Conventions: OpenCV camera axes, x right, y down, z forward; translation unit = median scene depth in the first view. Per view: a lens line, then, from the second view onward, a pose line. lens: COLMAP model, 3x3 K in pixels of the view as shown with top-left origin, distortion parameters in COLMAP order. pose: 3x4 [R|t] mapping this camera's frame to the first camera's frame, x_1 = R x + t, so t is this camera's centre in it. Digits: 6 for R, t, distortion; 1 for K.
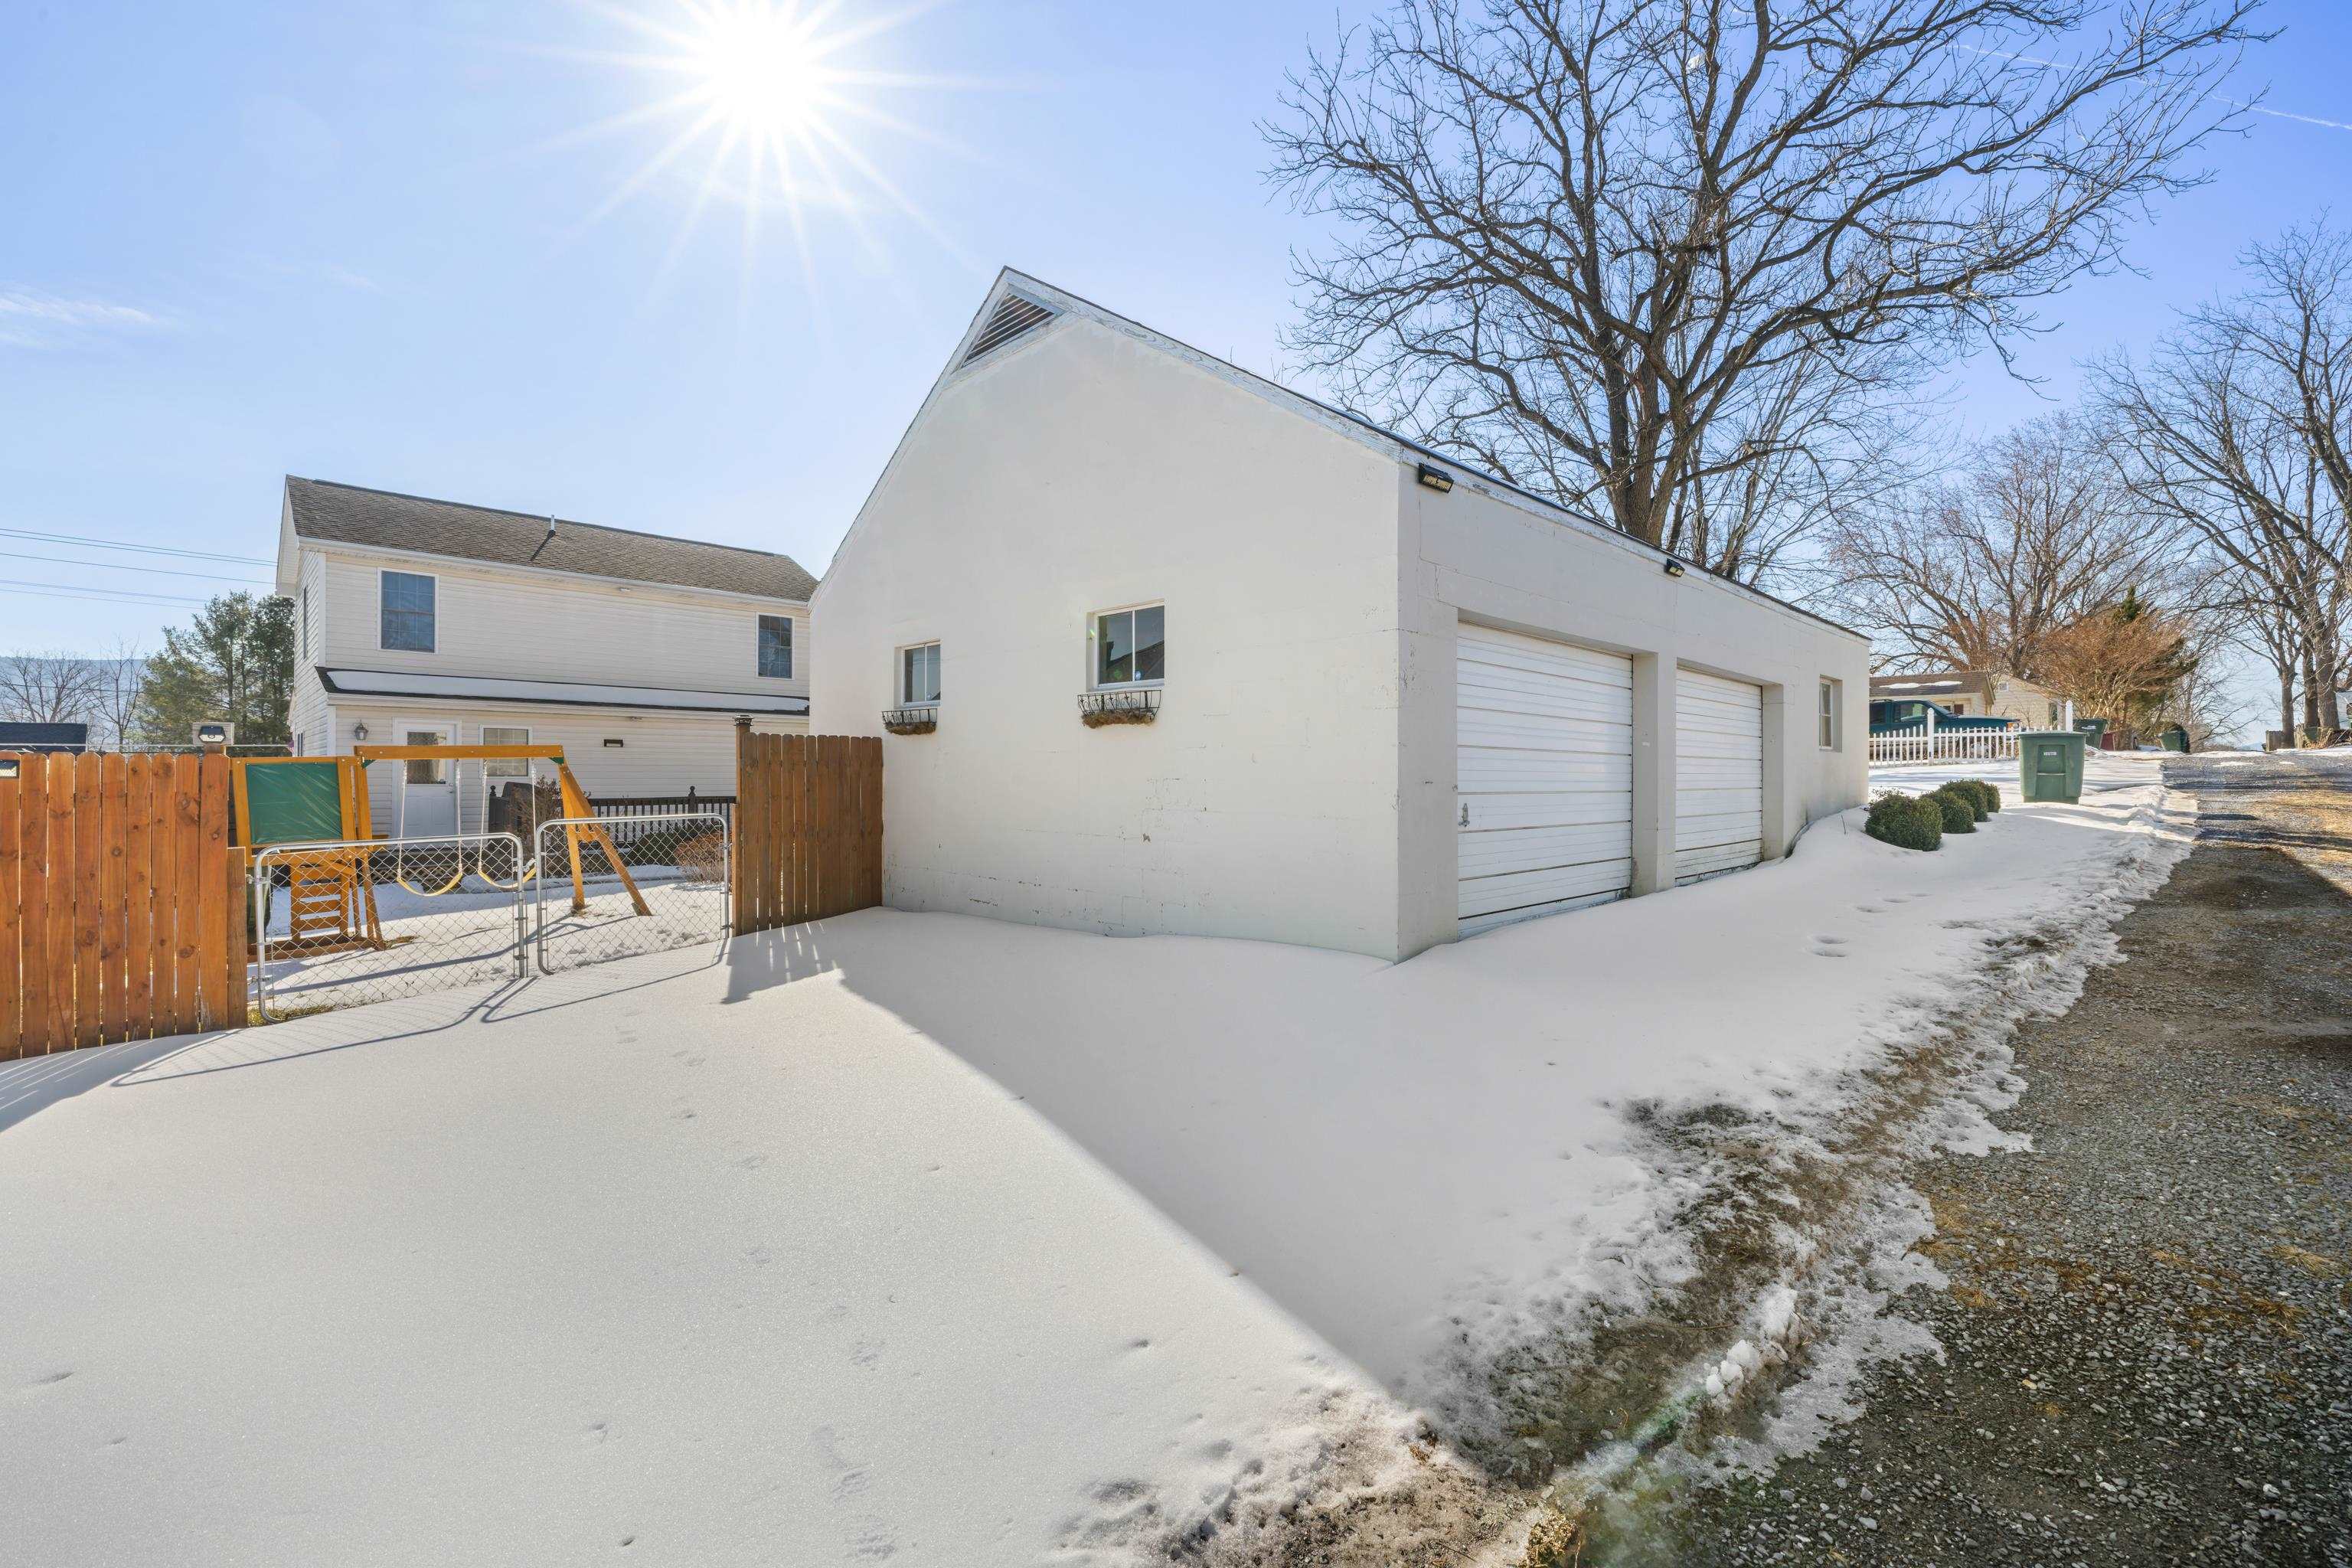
lens RADIAL K [[1013.4, 0, 1176.0], [0, 1013.4, 784.0], [0, 0, 1]] dist [0.001502, 0.000126]
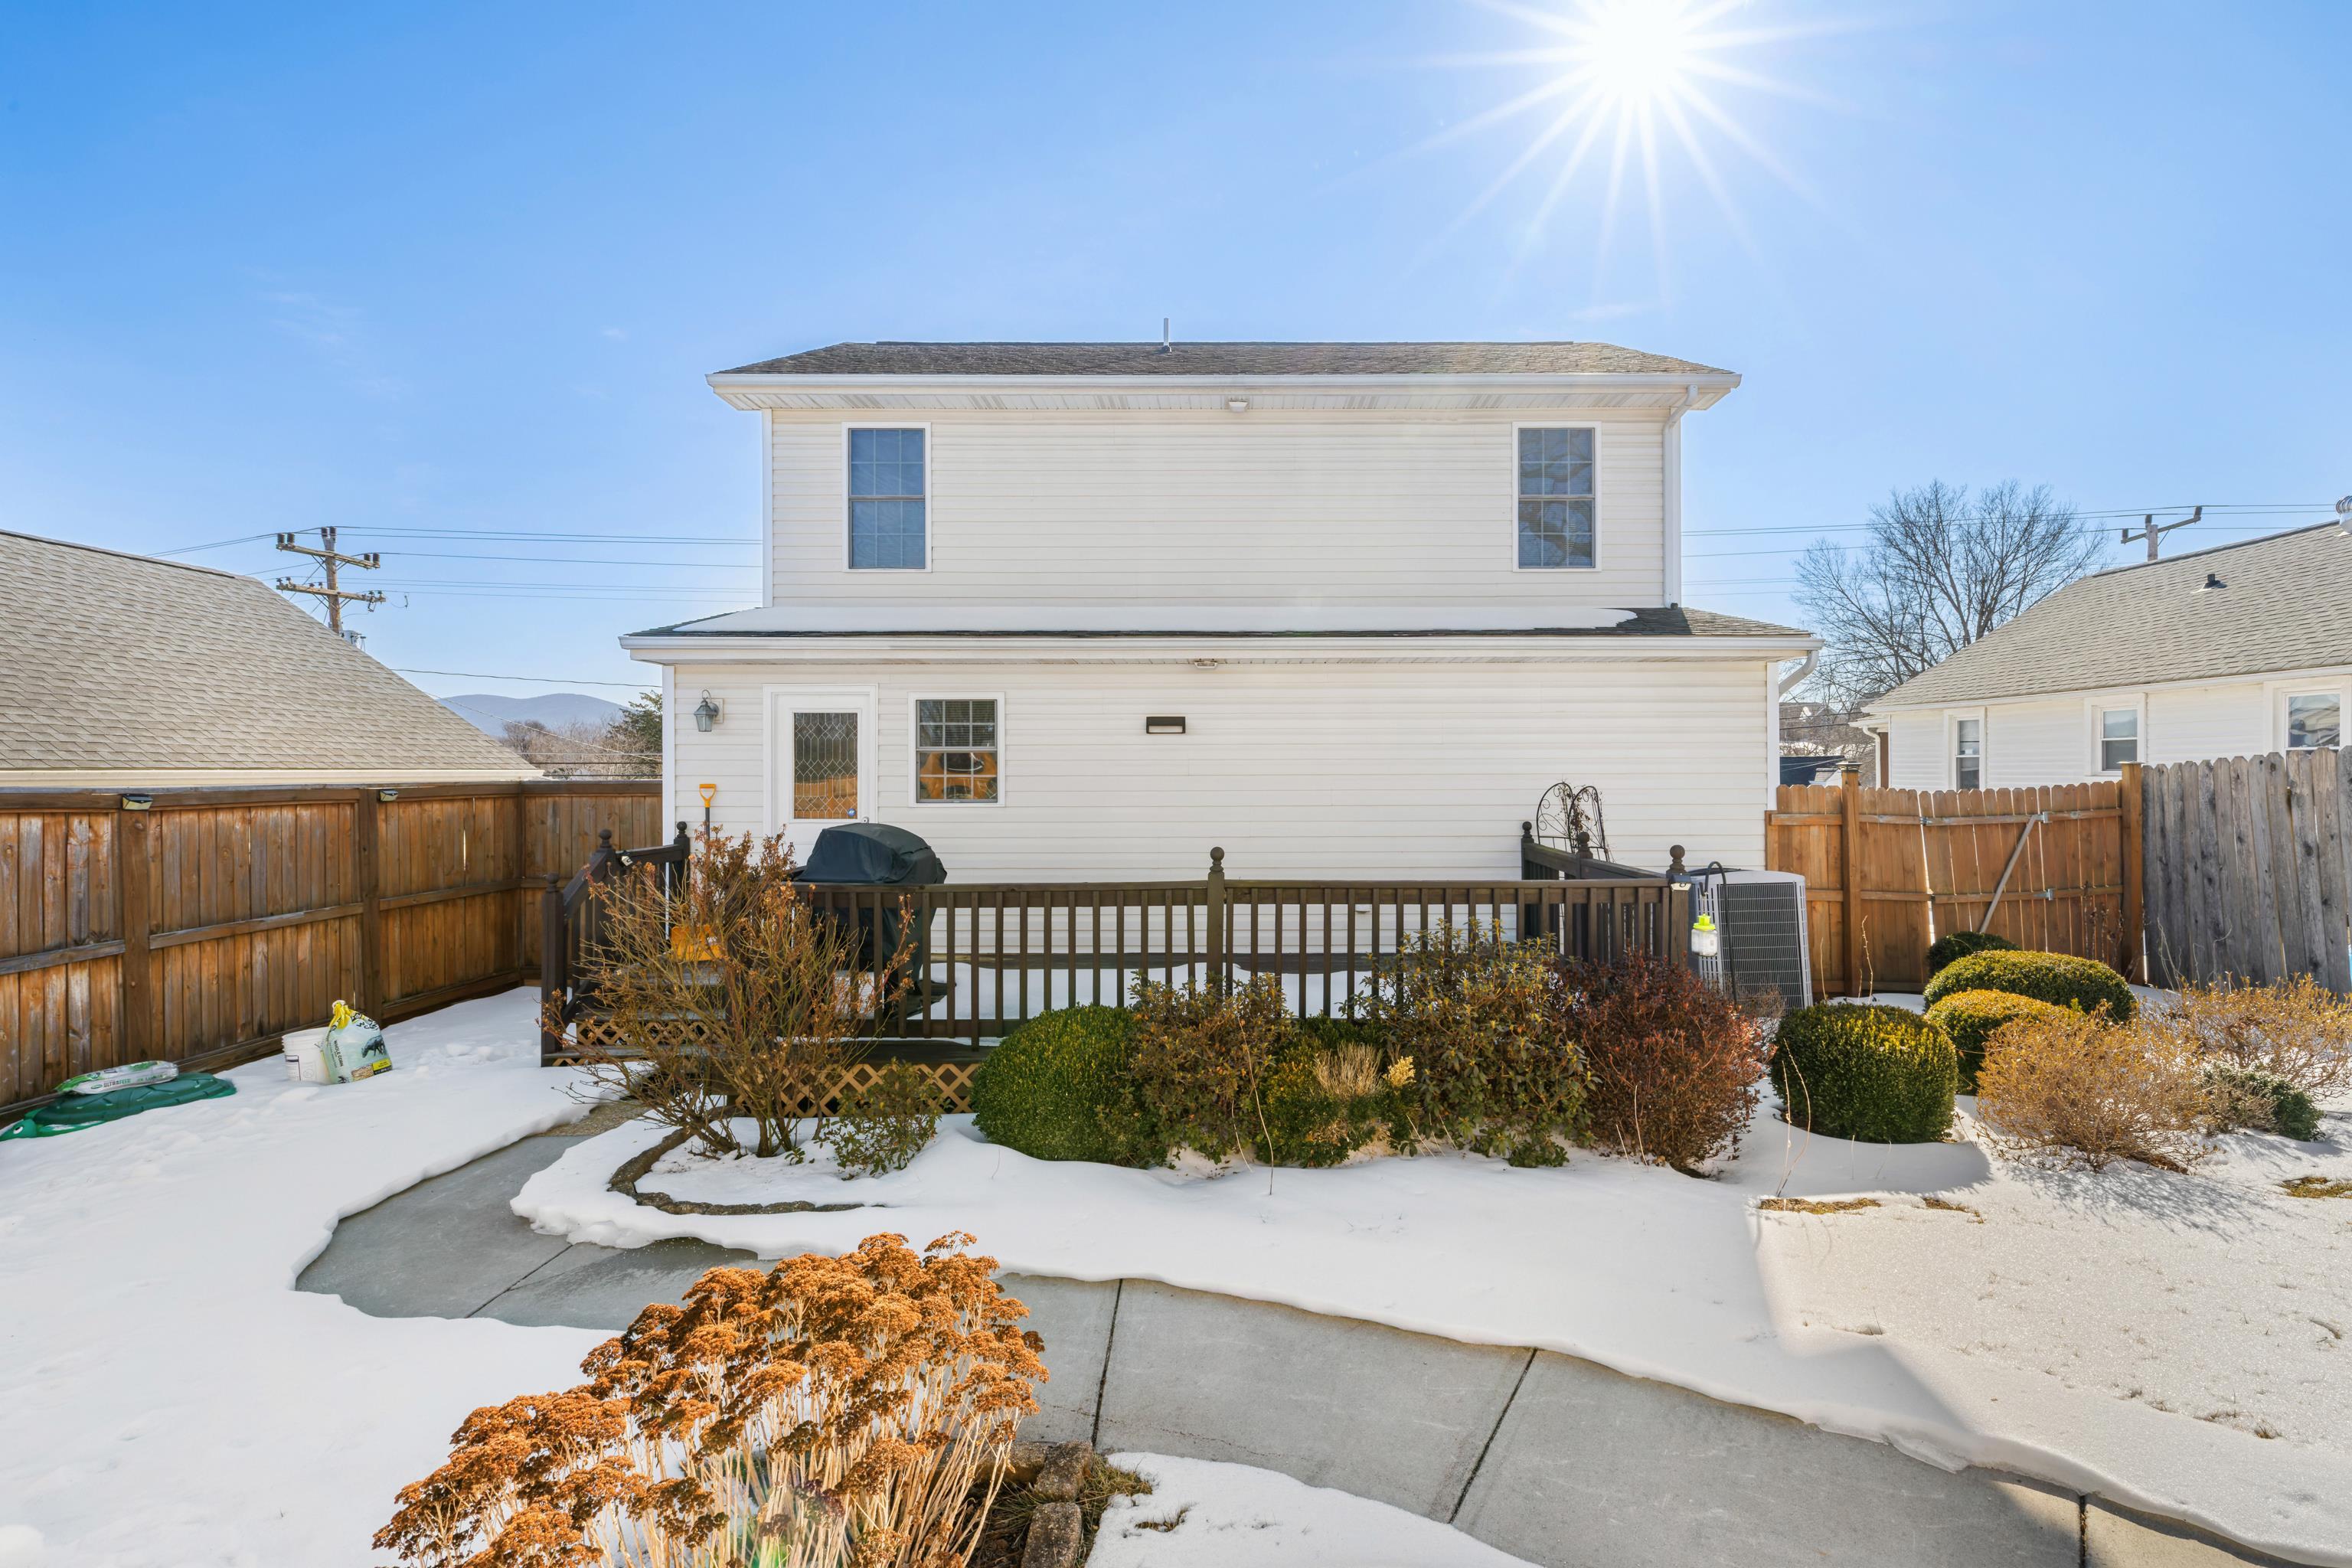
lens RADIAL K [[1013.4, 0, 1176.0], [0, 1013.4, 784.0], [0, 0, 1]] dist [0.001502, 0.000126]
pose [[0.692061, 0.013530, -0.721712, -0.235747], [-0.005174, 0.999892, 0.013784, -0.020784], [0.721820, -0.005806, 0.692056, 0.708621]]
